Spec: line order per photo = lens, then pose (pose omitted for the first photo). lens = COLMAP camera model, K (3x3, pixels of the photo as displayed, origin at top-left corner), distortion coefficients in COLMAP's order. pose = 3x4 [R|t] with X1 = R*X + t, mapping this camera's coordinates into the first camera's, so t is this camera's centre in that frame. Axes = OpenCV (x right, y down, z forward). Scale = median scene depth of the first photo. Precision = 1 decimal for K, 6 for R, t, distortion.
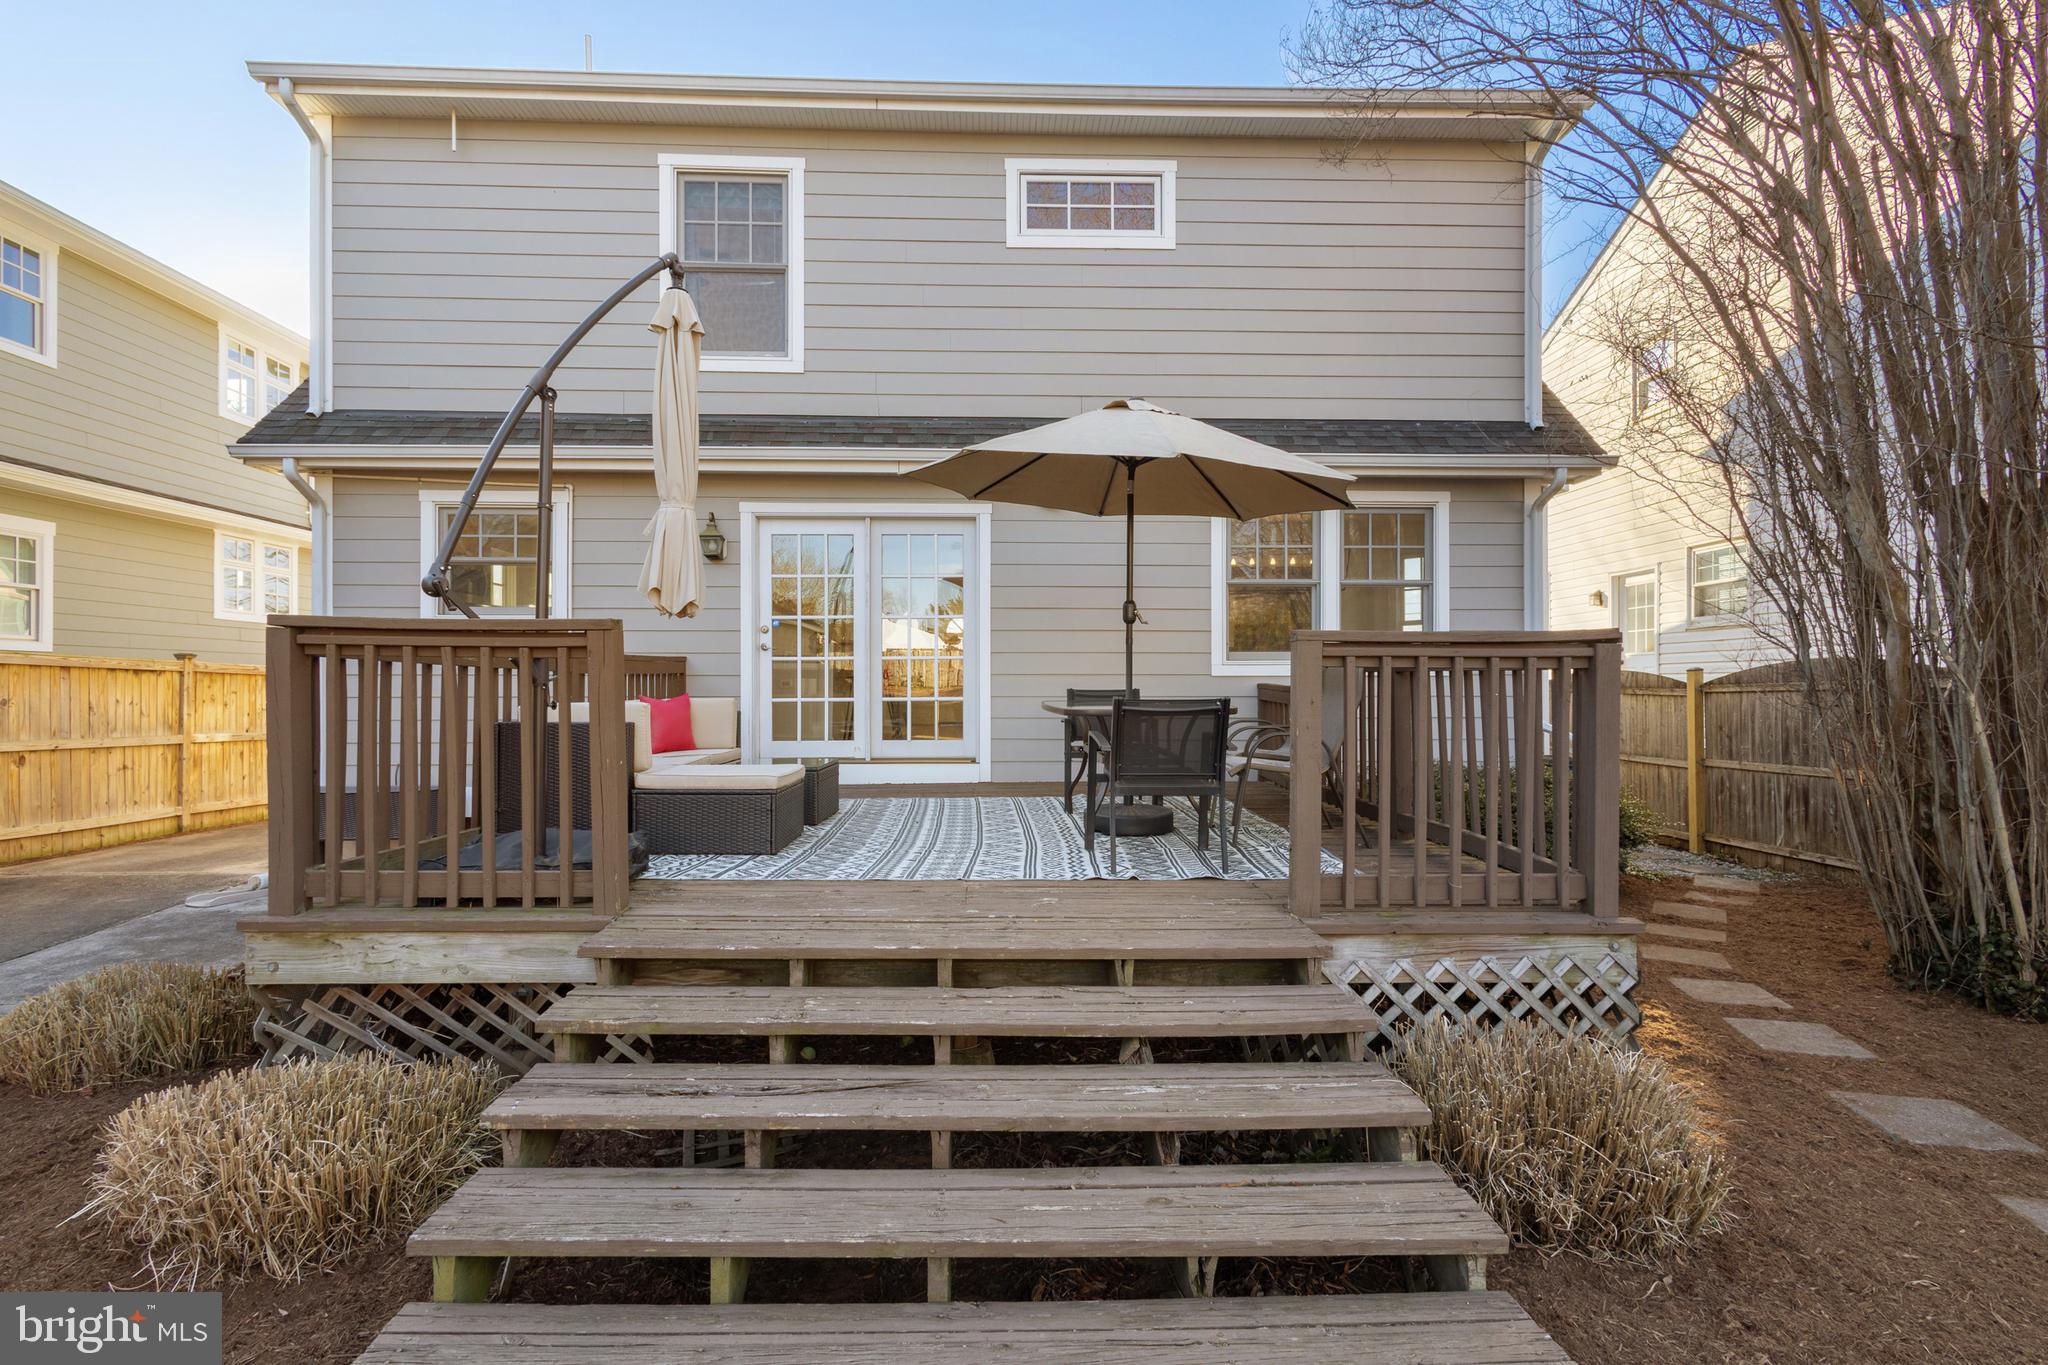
lens RADIAL K [[939.2, 0, 1024.4], [0, 939.2, 697.0], [0, 0, 1]] dist [0.015091, -0.005179]
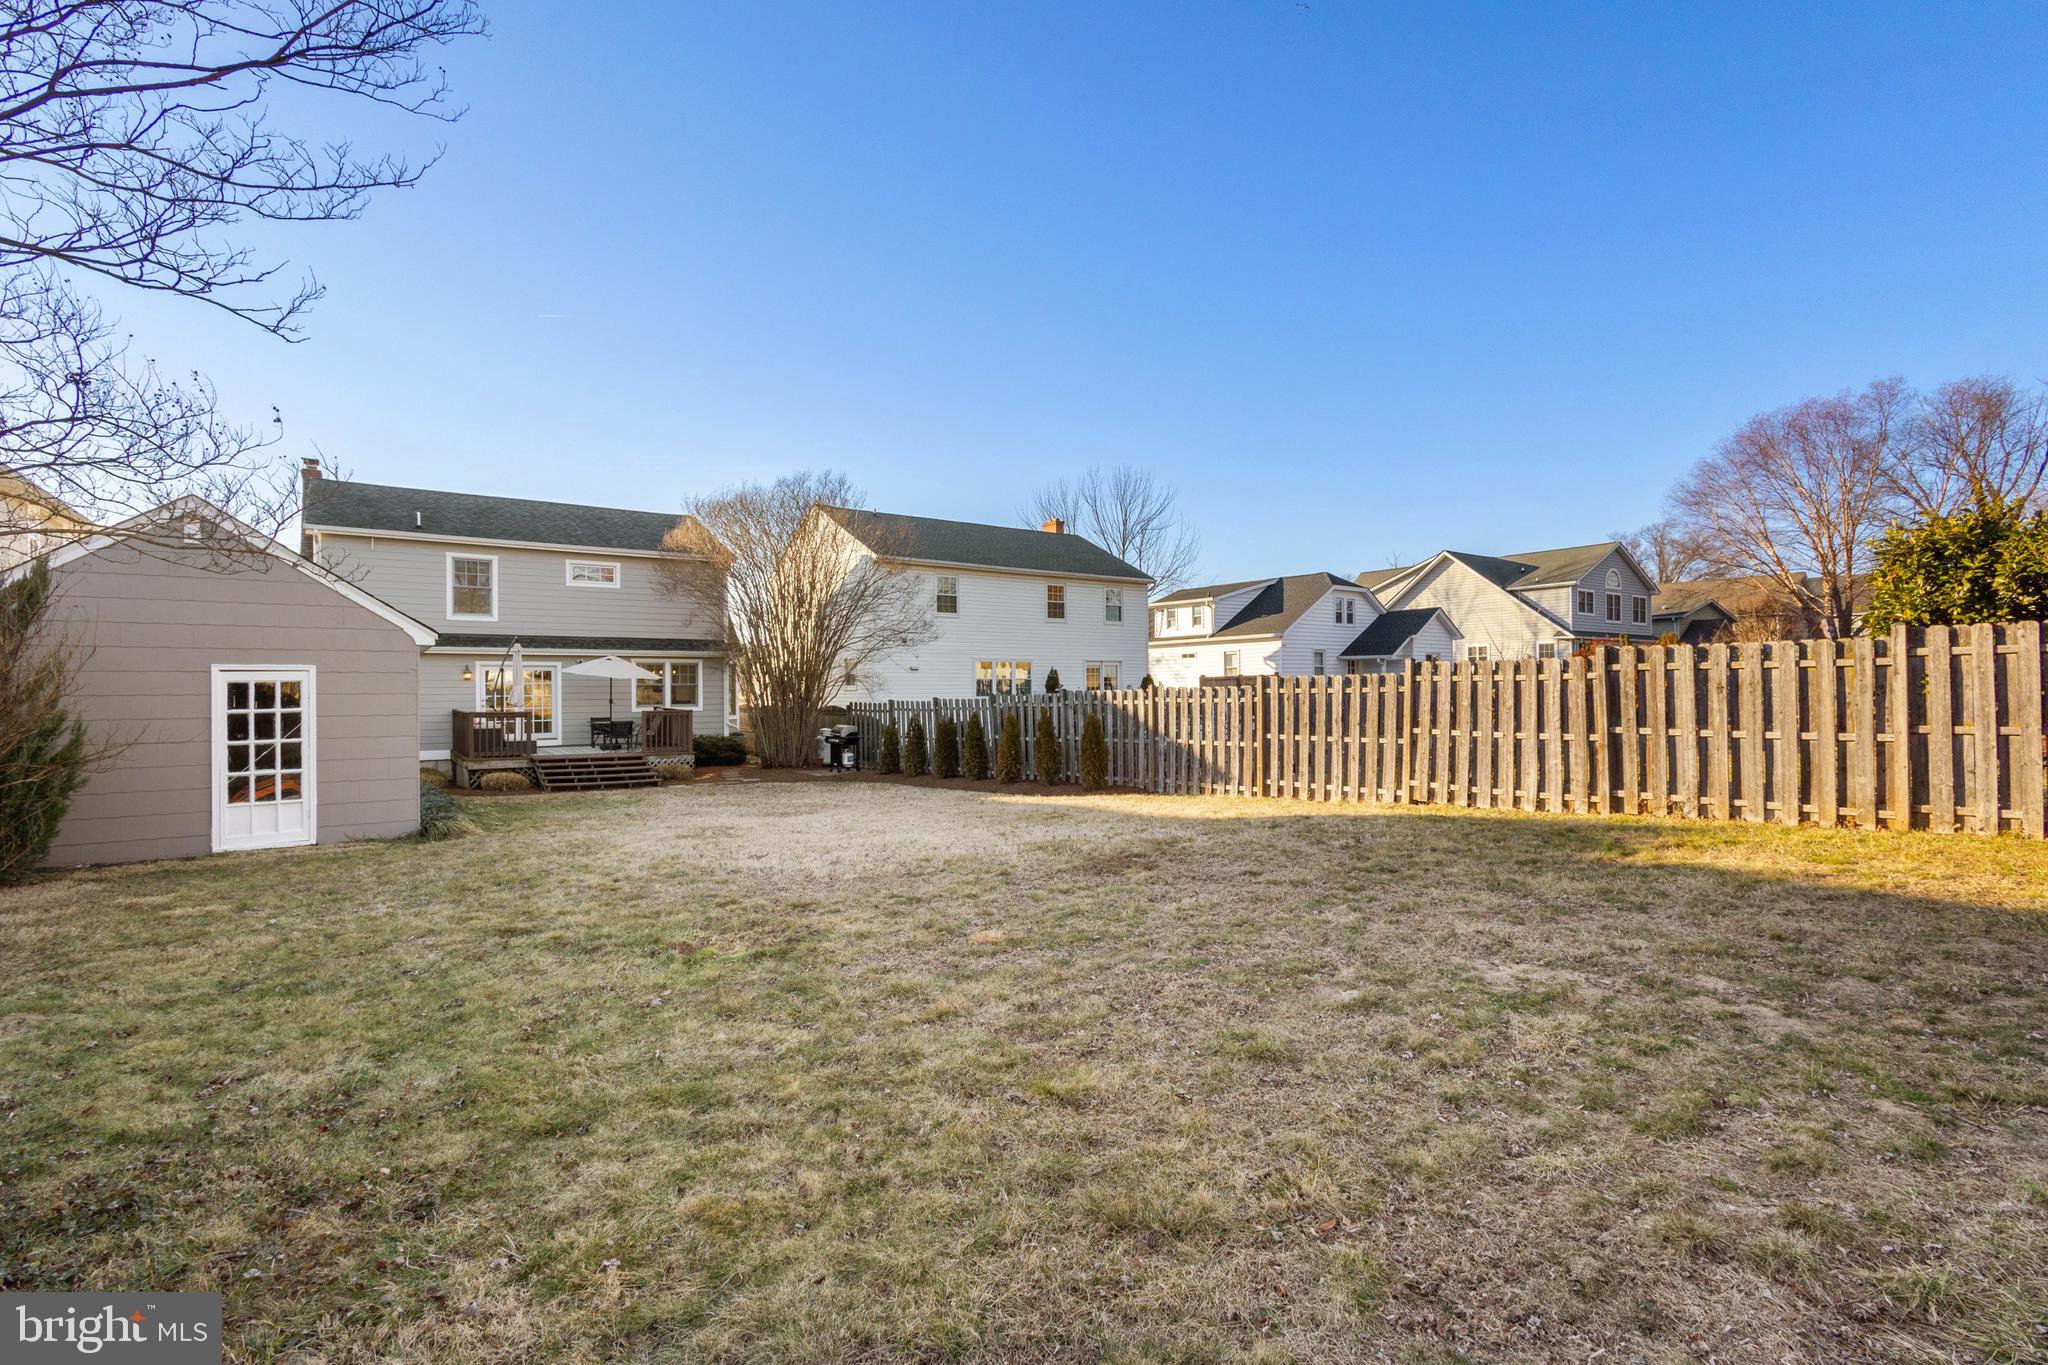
lens RADIAL K [[939.2, 0, 1024.4], [0, 939.2, 697.0], [0, 0, 1]] dist [0.015091, -0.005179]
pose [[0.845077, -0.002500, 0.534638, -0.442497], [0.006386, 0.999965, -0.005418, -0.052320], [-0.534606, 0.007993, 0.845064, -2.757051]]
